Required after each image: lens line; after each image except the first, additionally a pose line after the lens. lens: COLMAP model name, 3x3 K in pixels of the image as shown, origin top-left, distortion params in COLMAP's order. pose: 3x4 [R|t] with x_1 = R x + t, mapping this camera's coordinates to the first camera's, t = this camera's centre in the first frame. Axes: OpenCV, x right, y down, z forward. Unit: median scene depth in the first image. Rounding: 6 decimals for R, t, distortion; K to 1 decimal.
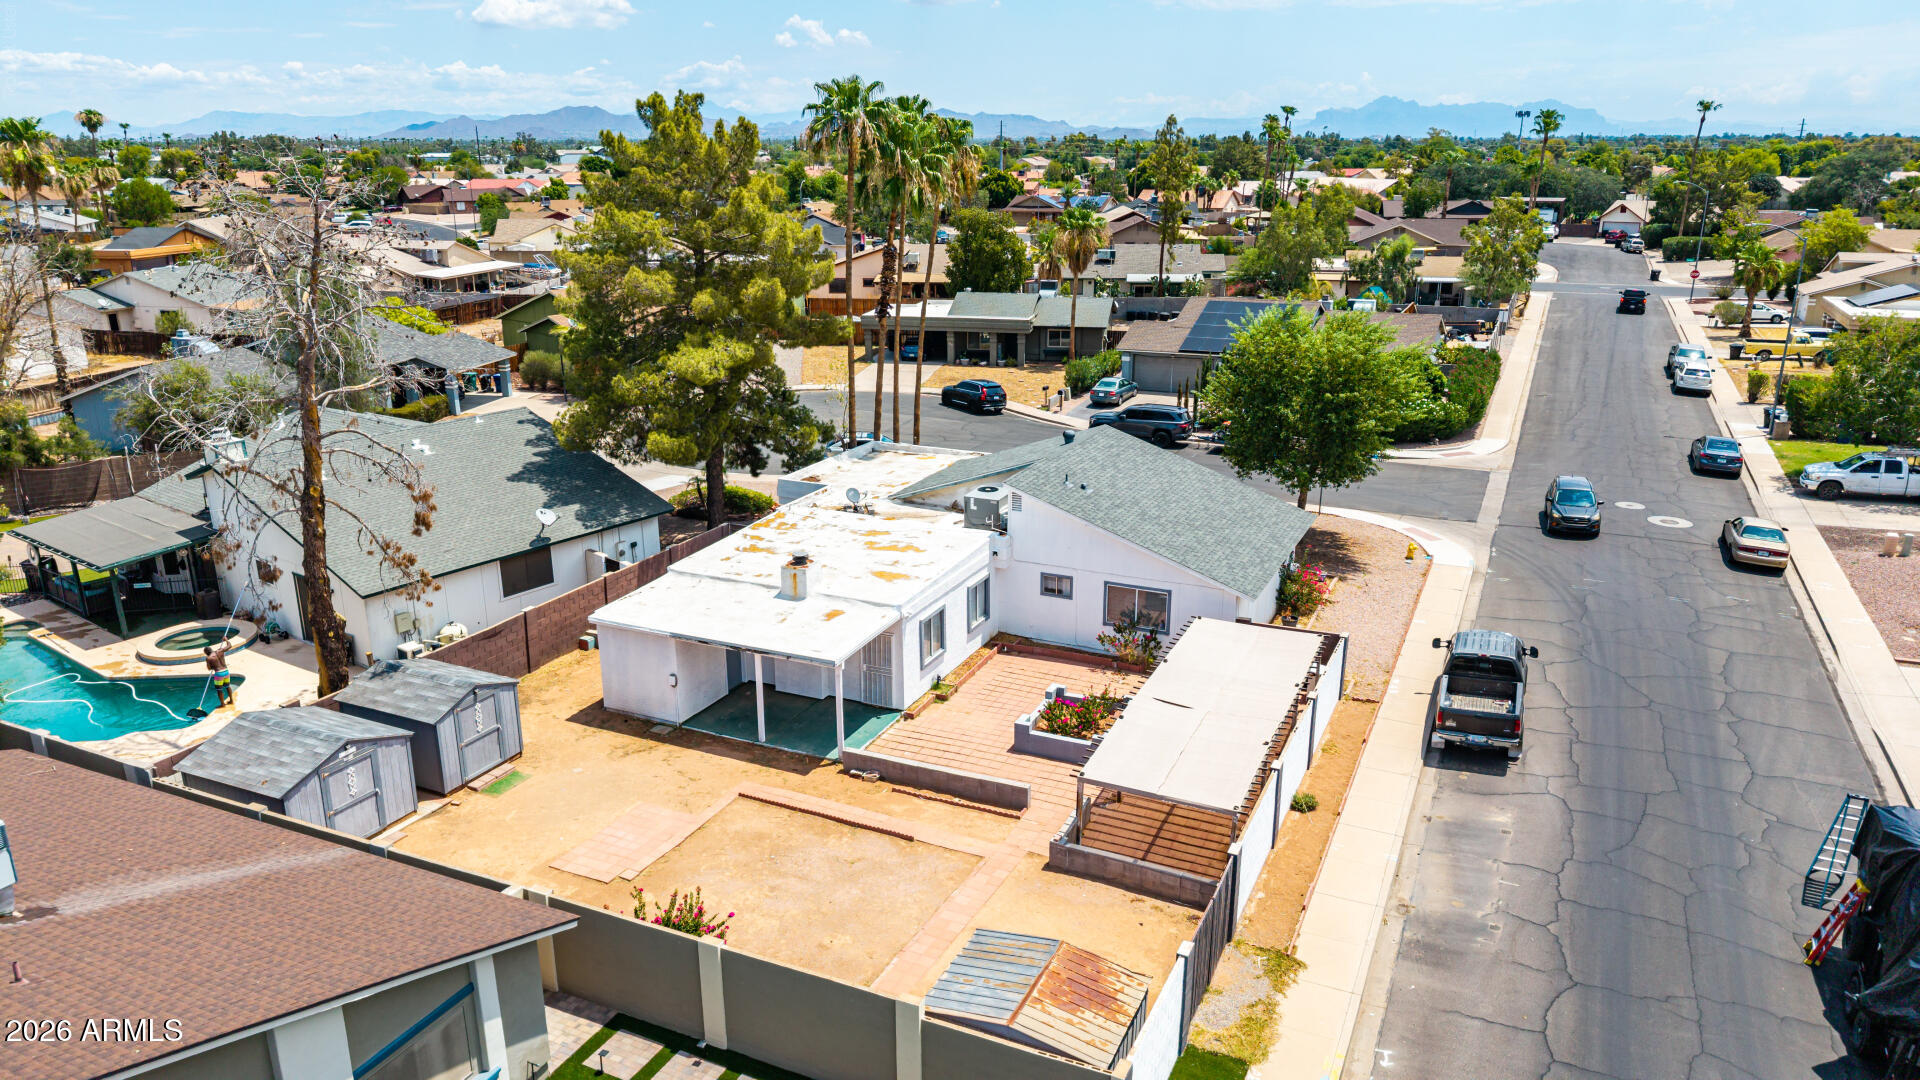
lens RADIAL K [[1287.2, 0, 957.9], [0, 1287.2, 541.0], [0, 0, 1]] dist [0.022740, -0.017831]
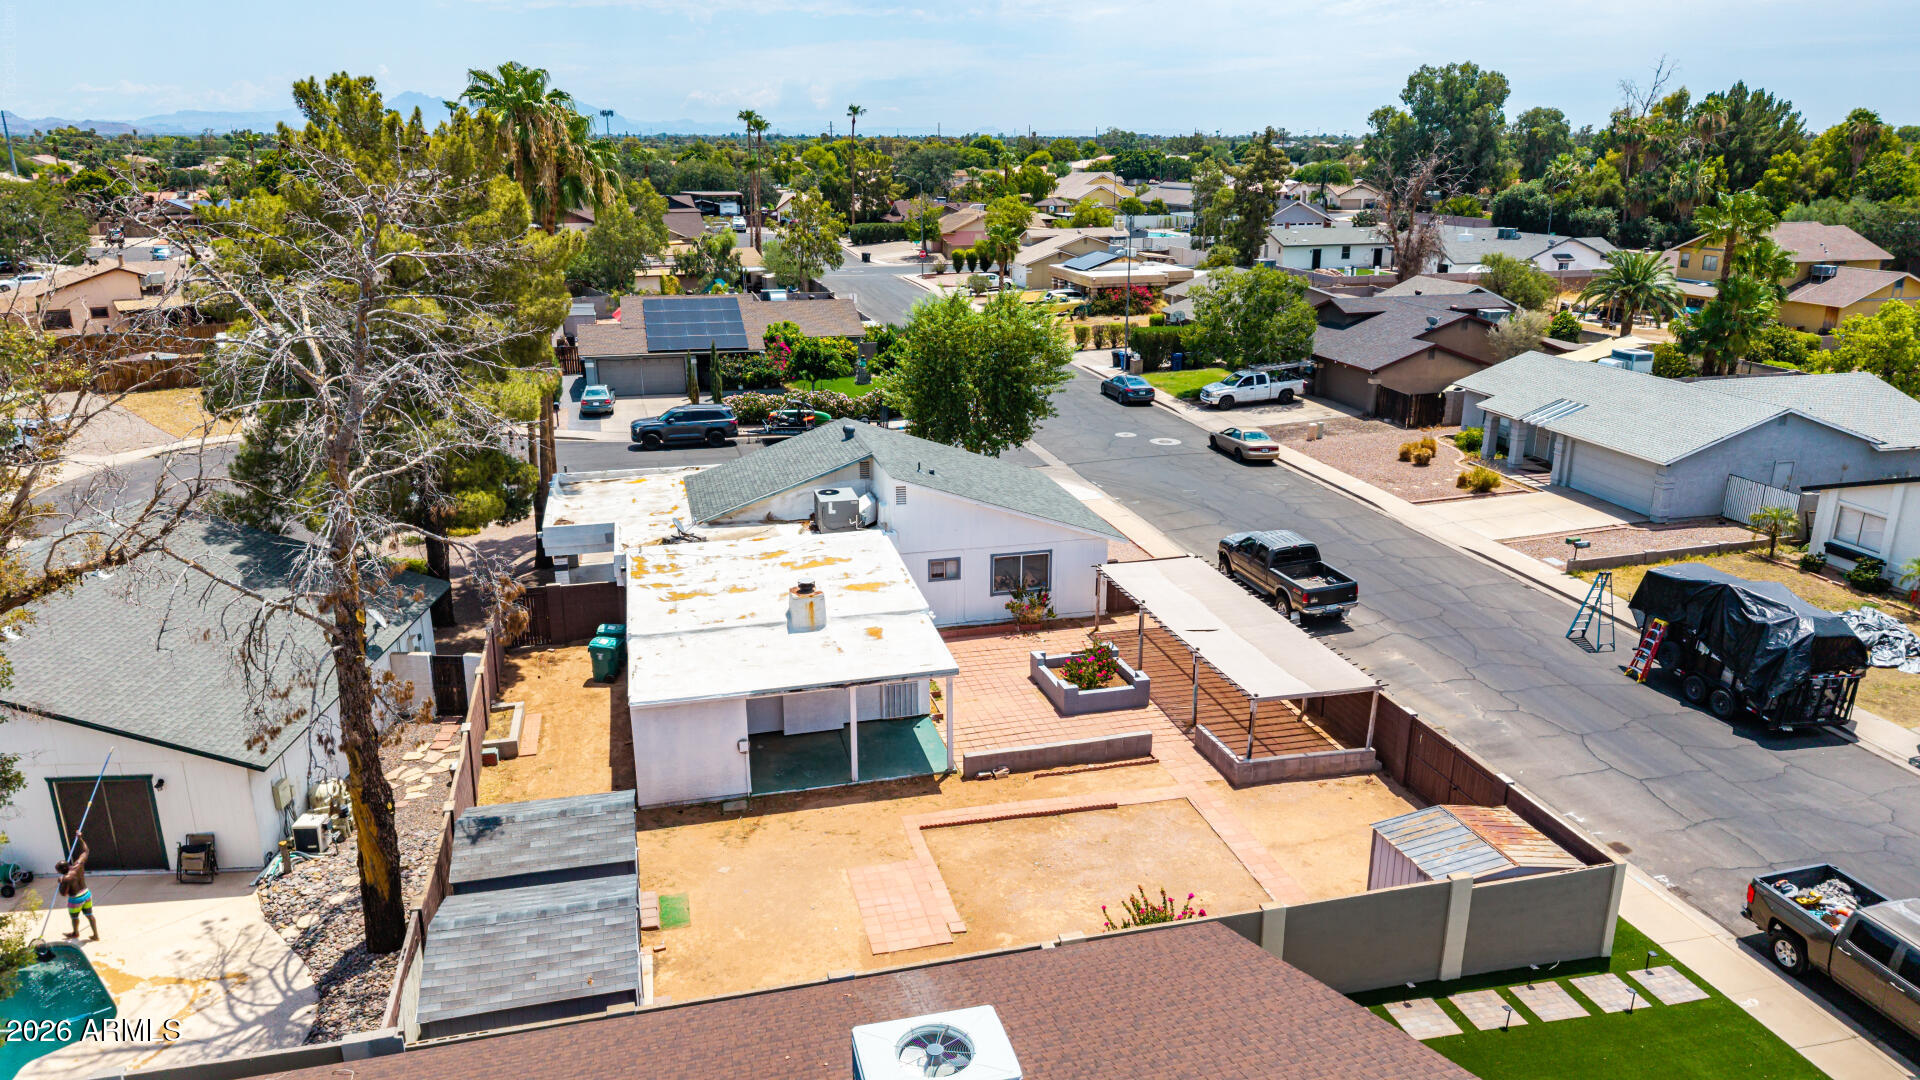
lens RADIAL K [[1294.8, 0, 960.0], [0, 1294.8, 540.0], [0, 0, 1]] dist [0.031836, -0.032630]
pose [[0.772639, -0.186170, 0.606935, -0.530487], [0.186684, 0.980393, 0.063071, -0.050593], [-0.606777, 0.064574, 0.792245, 0.167079]]
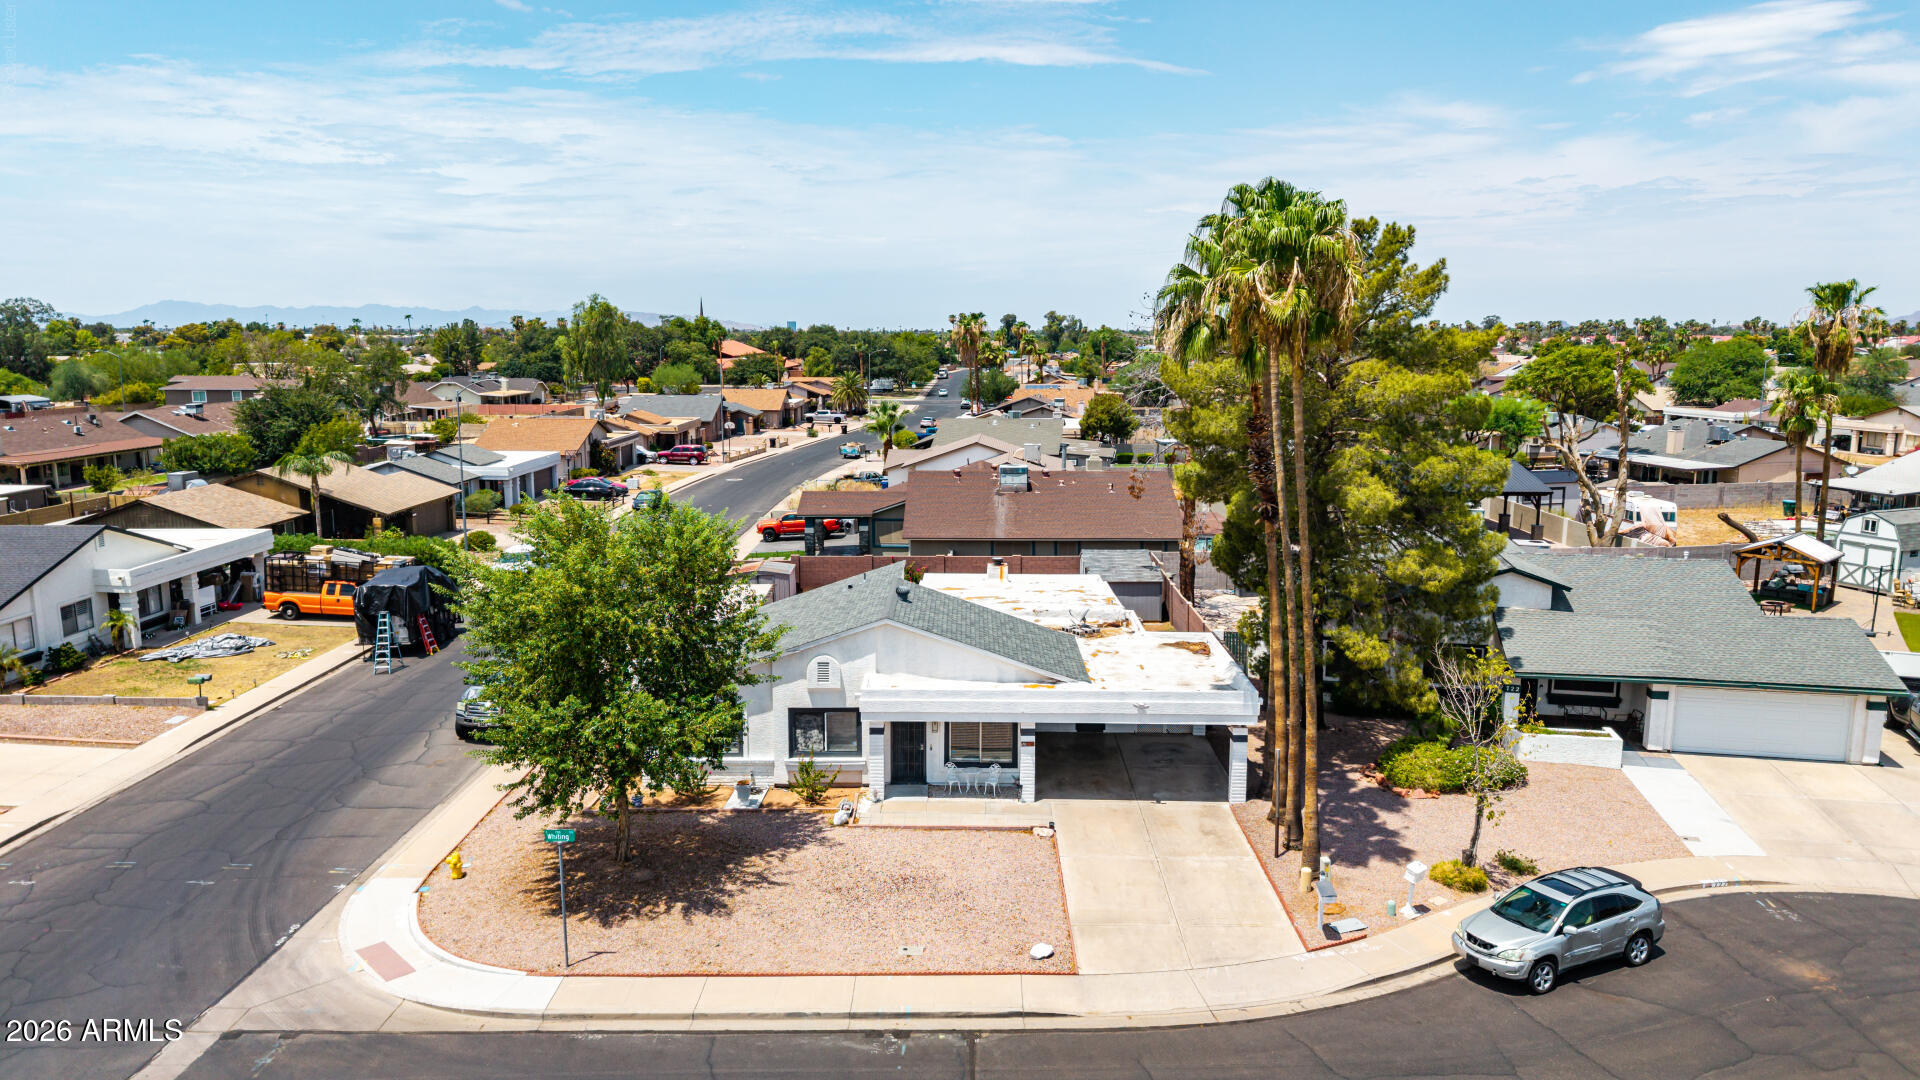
lens RADIAL K [[1287.2, 0, 957.9], [0, 1287.2, 541.0], [0, 0, 1]] dist [0.022740, -0.017831]
pose [[-0.907392, 0.069497, -0.414500, 0.467980], [-0.119604, 0.902757, 0.413189, -0.546149], [0.402909, 0.424500, -0.810842, 1.926168]]
